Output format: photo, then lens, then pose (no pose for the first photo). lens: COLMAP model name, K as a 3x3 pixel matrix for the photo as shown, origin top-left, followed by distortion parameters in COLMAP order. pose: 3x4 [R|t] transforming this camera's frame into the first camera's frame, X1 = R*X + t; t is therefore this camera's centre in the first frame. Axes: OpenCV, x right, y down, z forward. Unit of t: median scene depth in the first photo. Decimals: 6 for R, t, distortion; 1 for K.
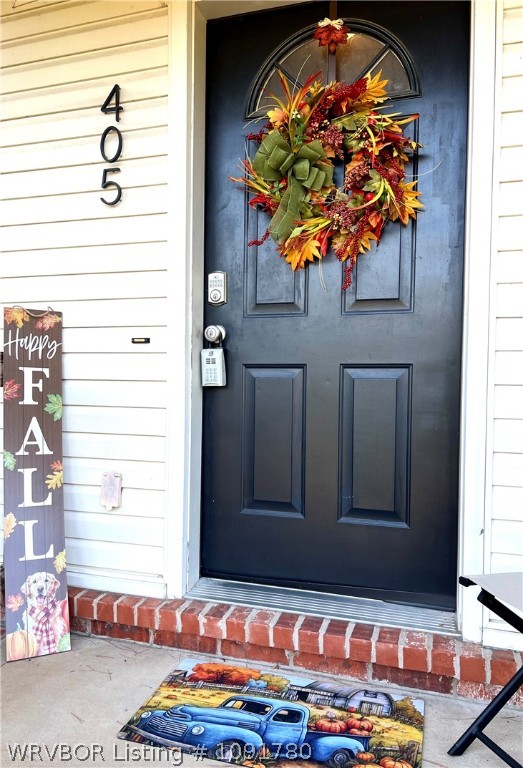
lens RADIAL K [[583.3, 0, 259.3], [0, 583.3, 387.7], [0, 0, 1]] dist [0.005205, 0.001279]
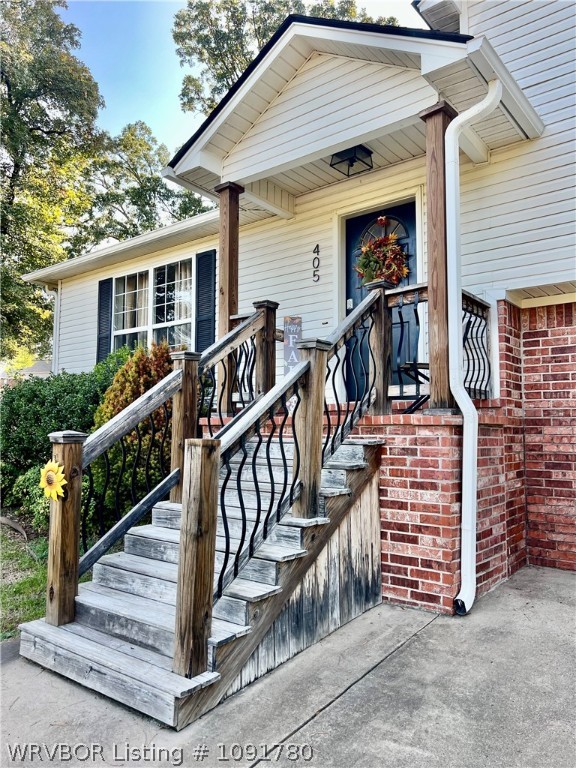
lens RADIAL K [[578.9, 0, 287.2], [0, 578.9, 383.4], [0, 0, 1]] dist [0.002557, 0.002468]
pose [[0.932747, -0.041895, -0.358090, 0.689492], [-0.001670, 0.992713, -0.120493, 0.602906], [0.360528, 0.112988, 0.925880, -1.864479]]
